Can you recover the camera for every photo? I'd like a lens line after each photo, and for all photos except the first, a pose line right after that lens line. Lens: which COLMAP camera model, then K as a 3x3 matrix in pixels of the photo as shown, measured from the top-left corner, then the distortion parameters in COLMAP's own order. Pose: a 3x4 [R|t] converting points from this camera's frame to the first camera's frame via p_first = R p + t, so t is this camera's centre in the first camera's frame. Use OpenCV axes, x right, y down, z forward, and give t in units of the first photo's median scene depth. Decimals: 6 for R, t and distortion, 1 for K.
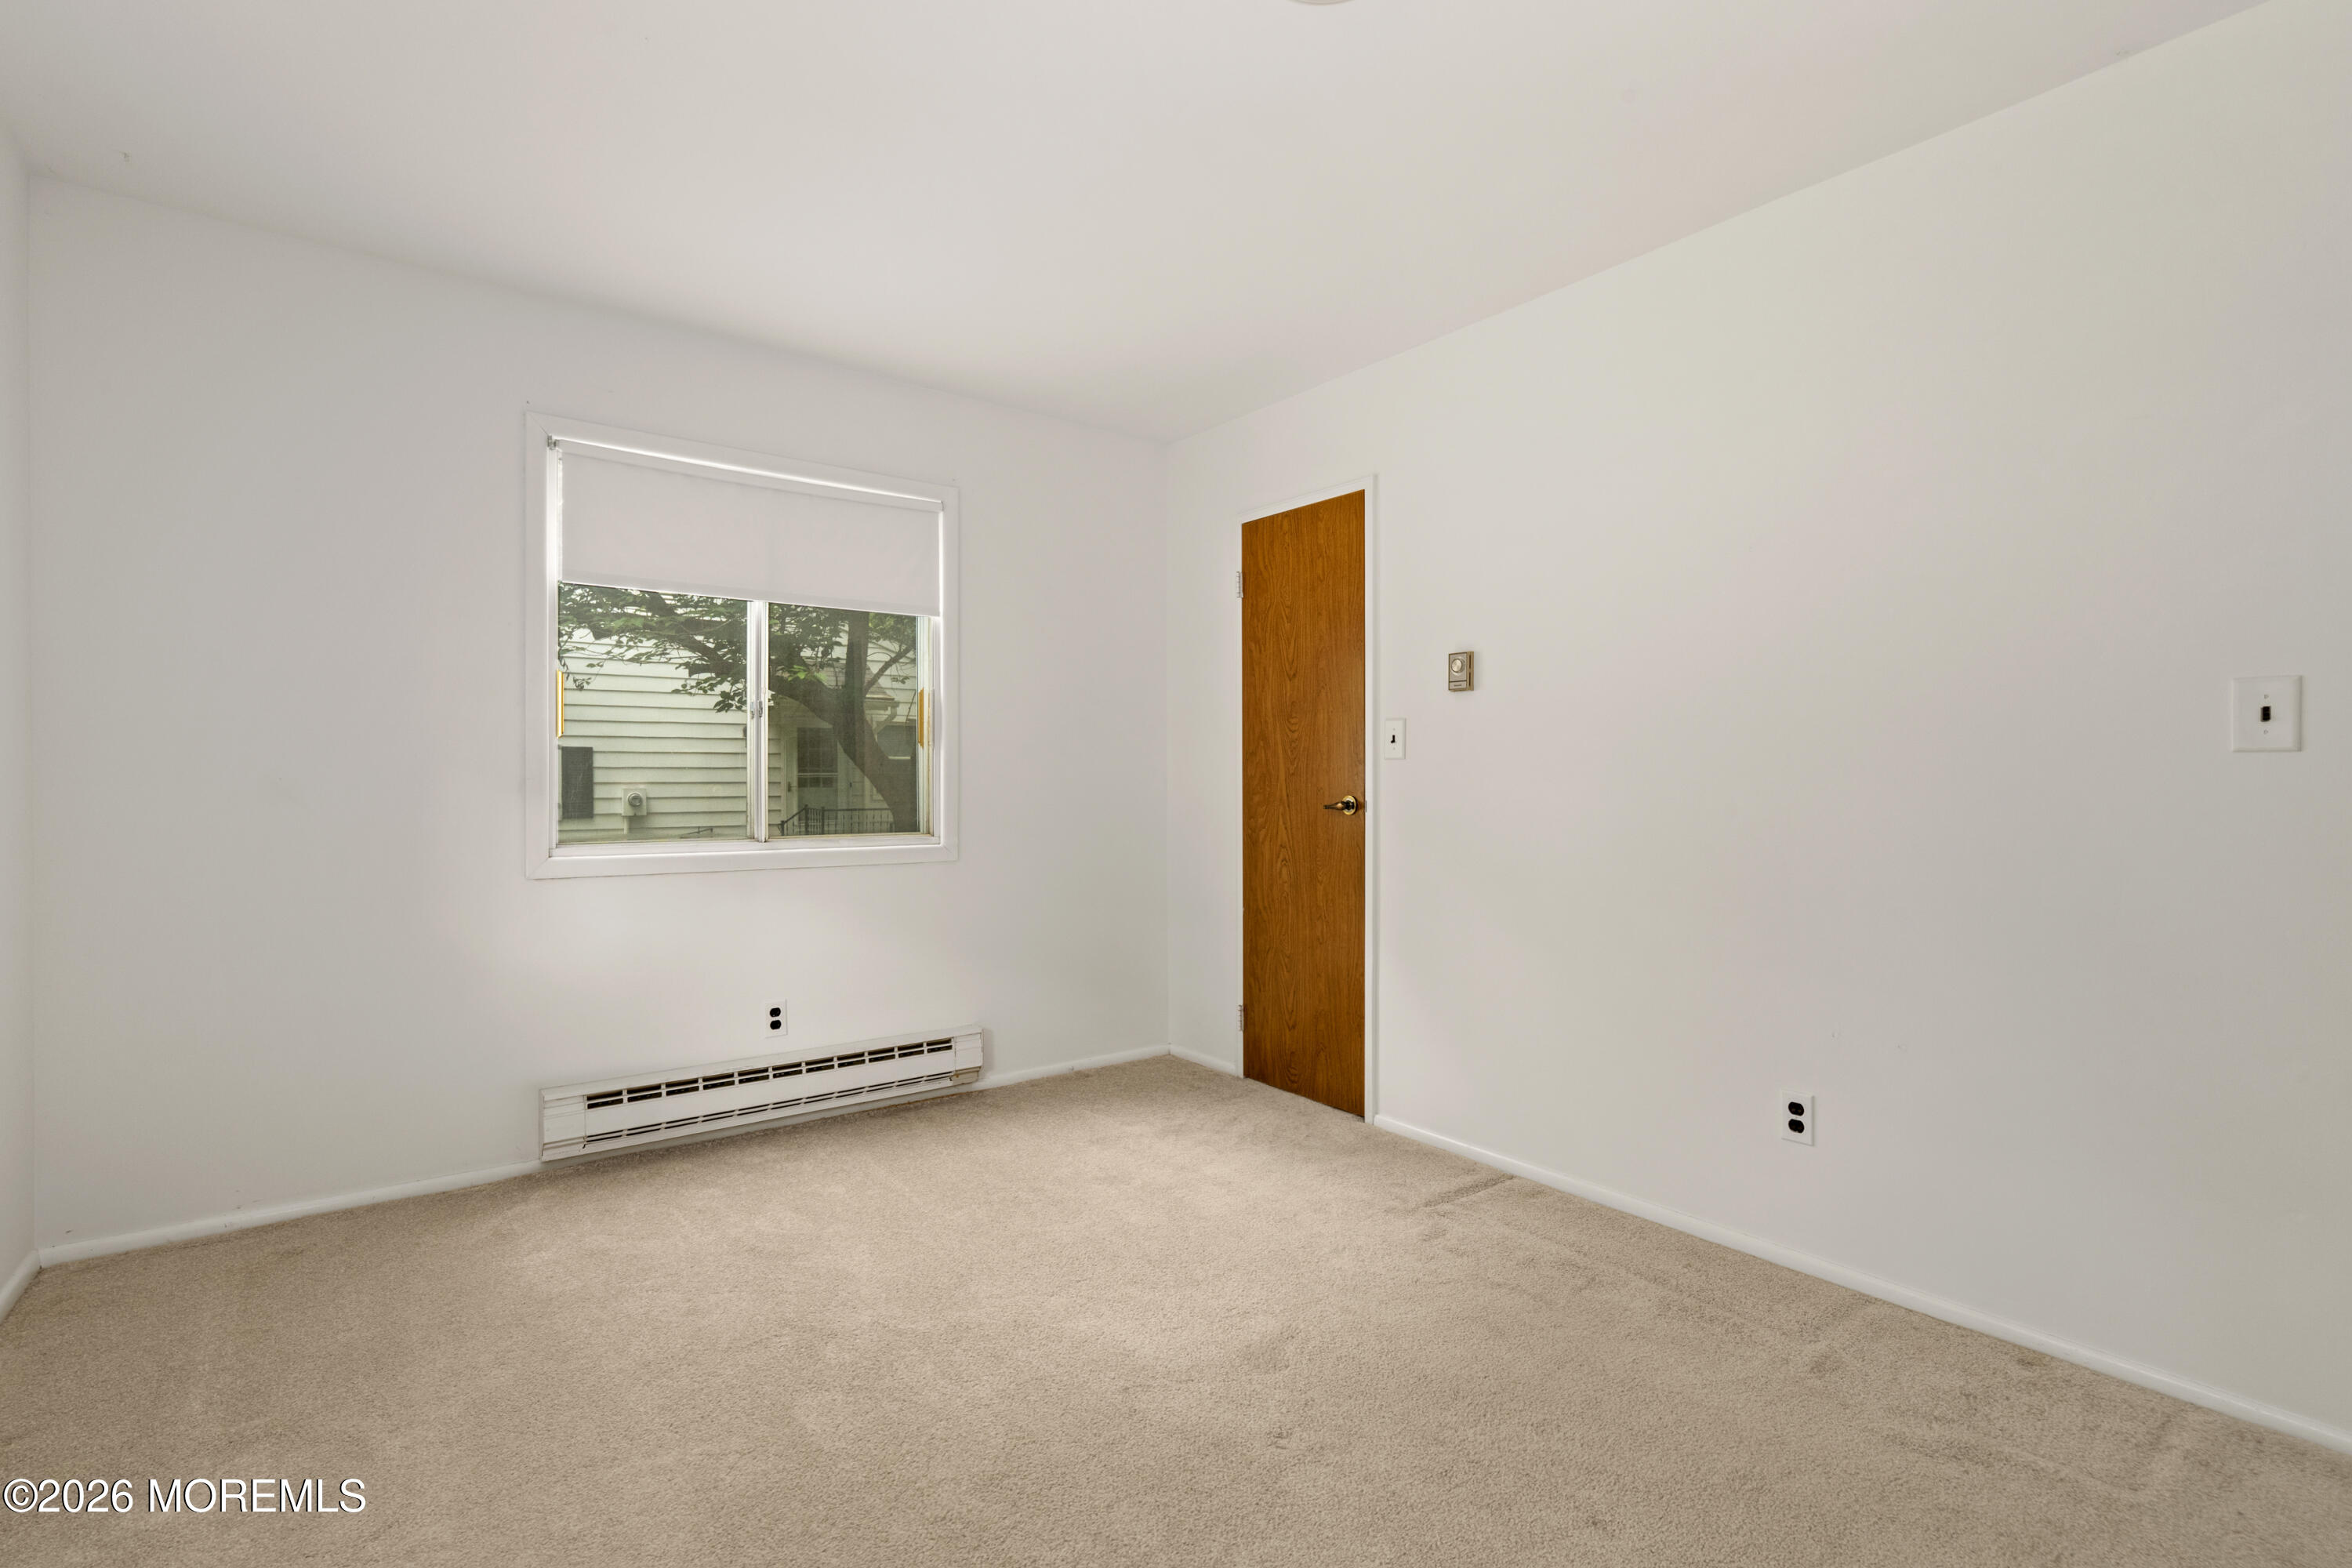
lens RADIAL K [[1058.4, 0, 1180.6], [0, 1058.4, 791.8], [0, 0, 1]] dist [-0.005808, 0.002476]
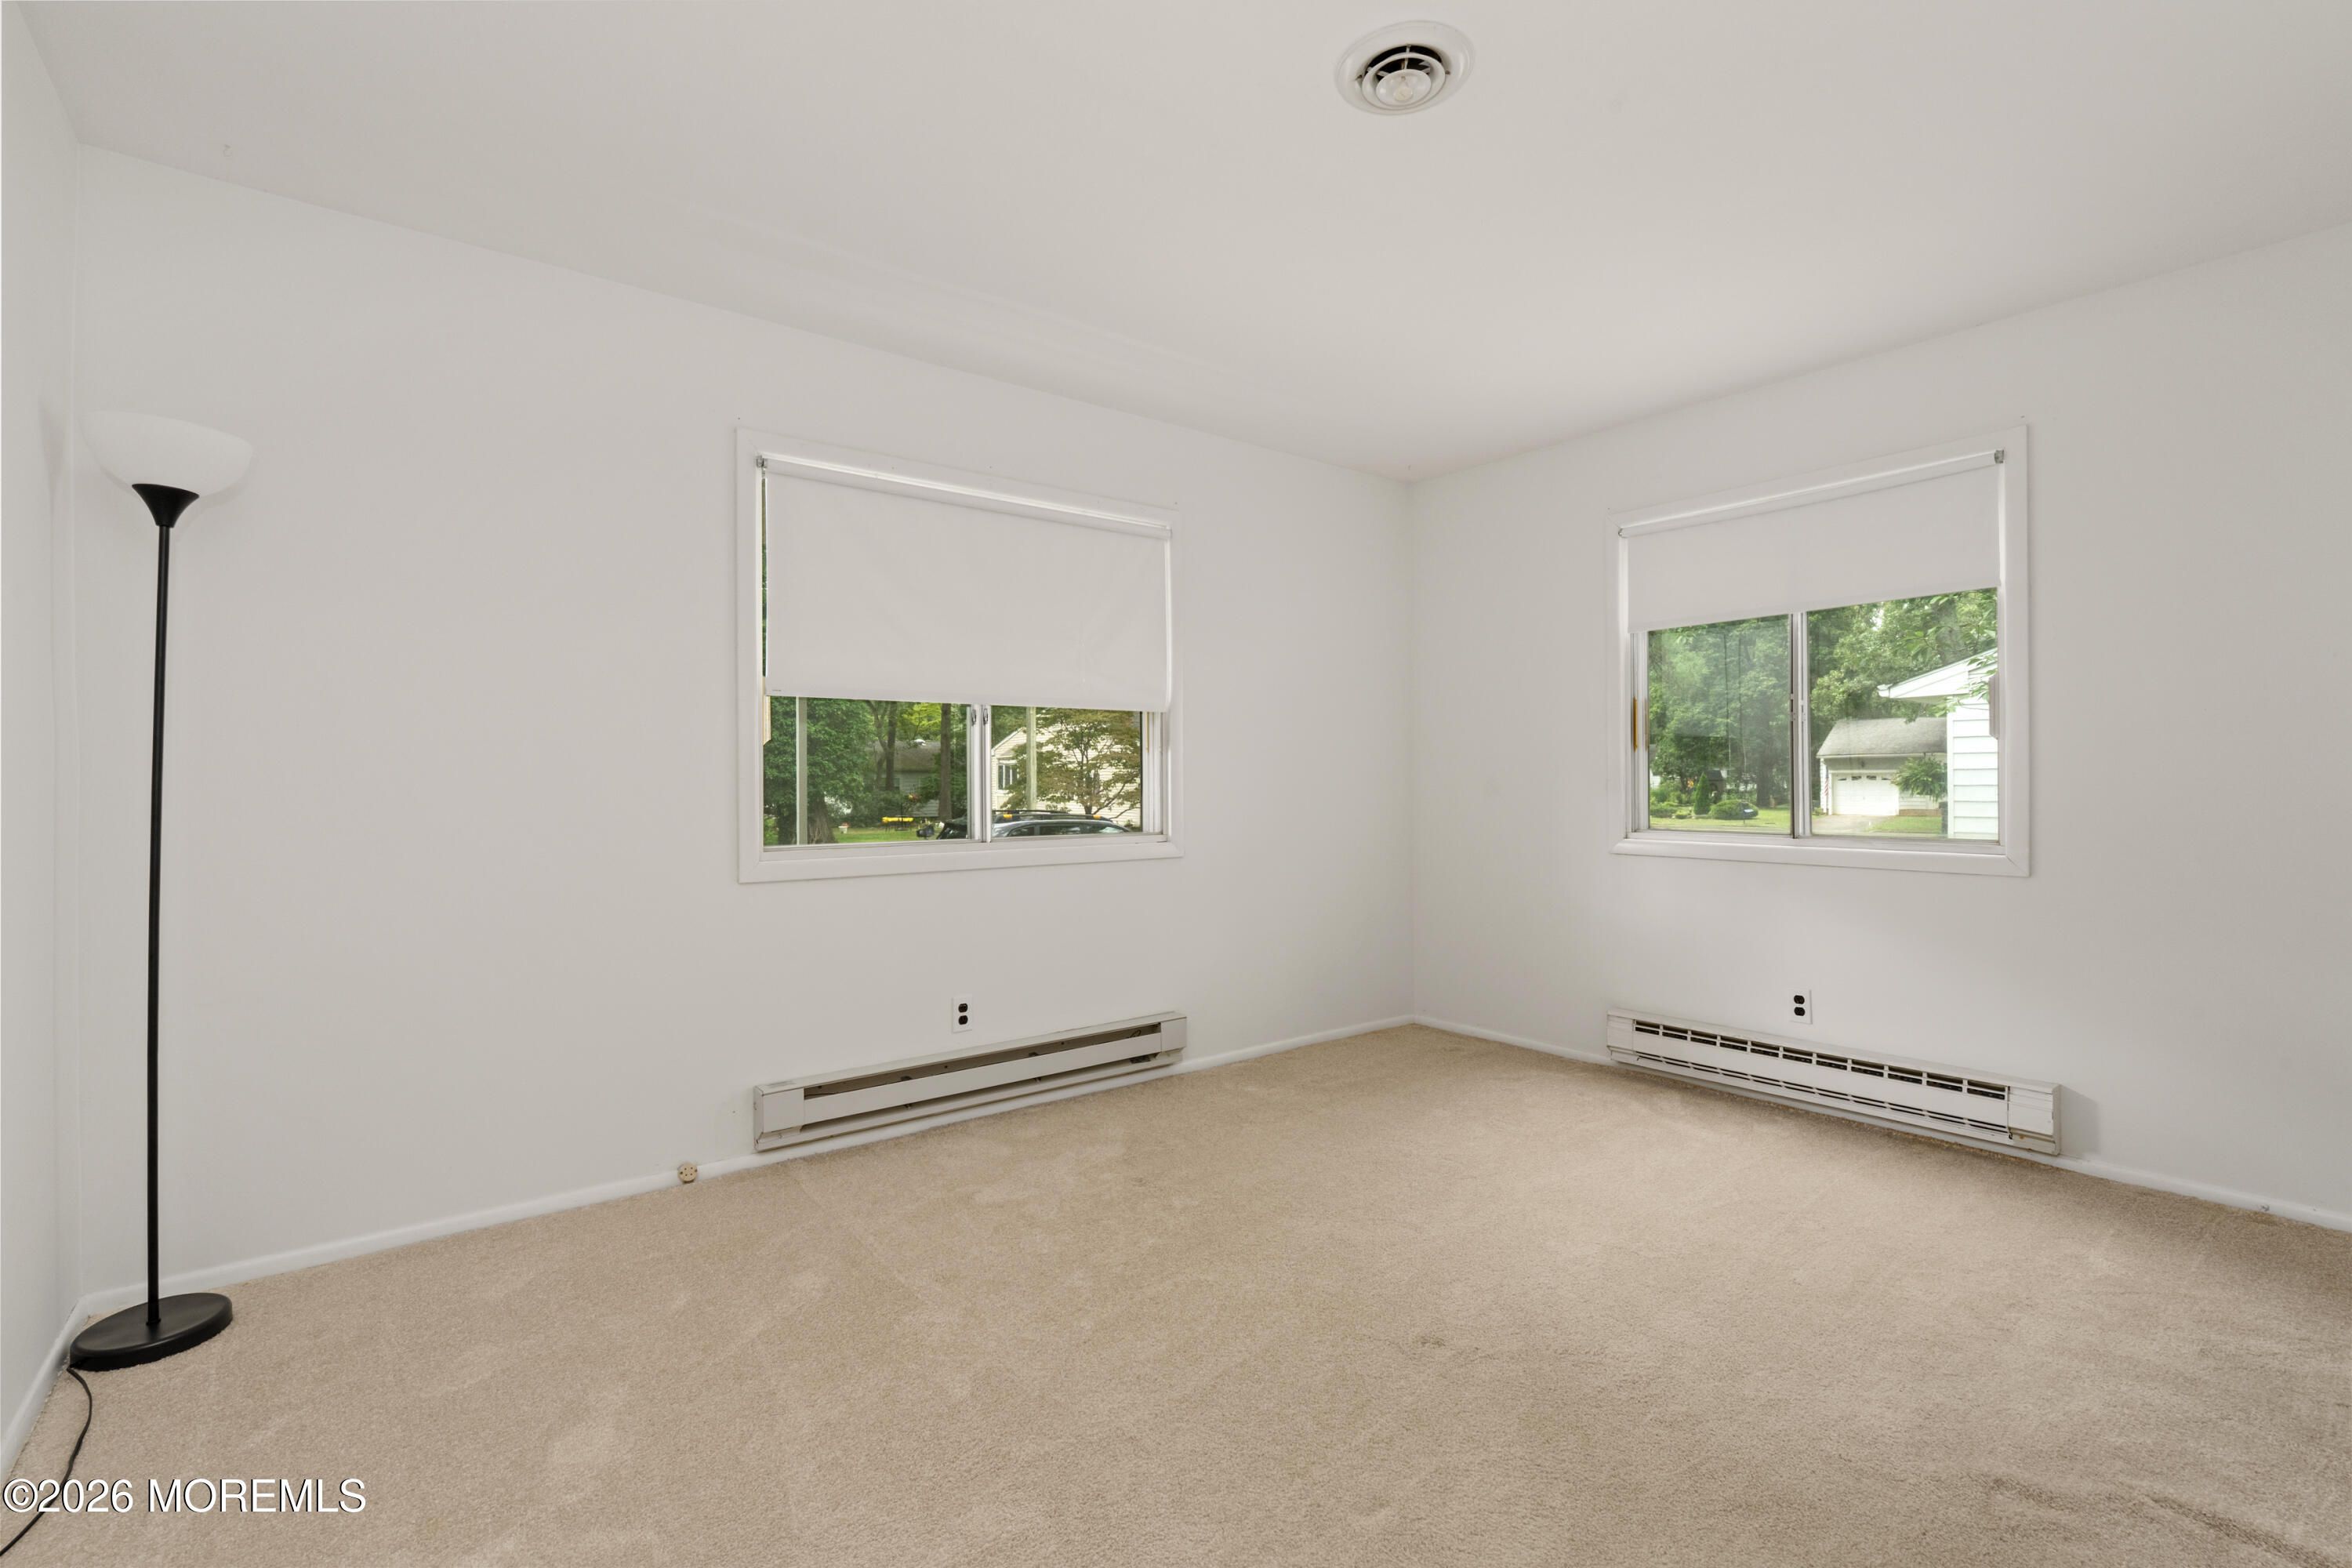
lens RADIAL K [[1058.4, 0, 1177.5], [0, 1058.4, 779.2], [0, 0, 1]] dist [-0.005808, 0.002476]
pose [[0.013952, -0.004859, -0.999891, 0.675464], [-0.001414, 0.999987, -0.004879, -0.005221], [0.999902, 0.001482, 0.013944, 0.370474]]
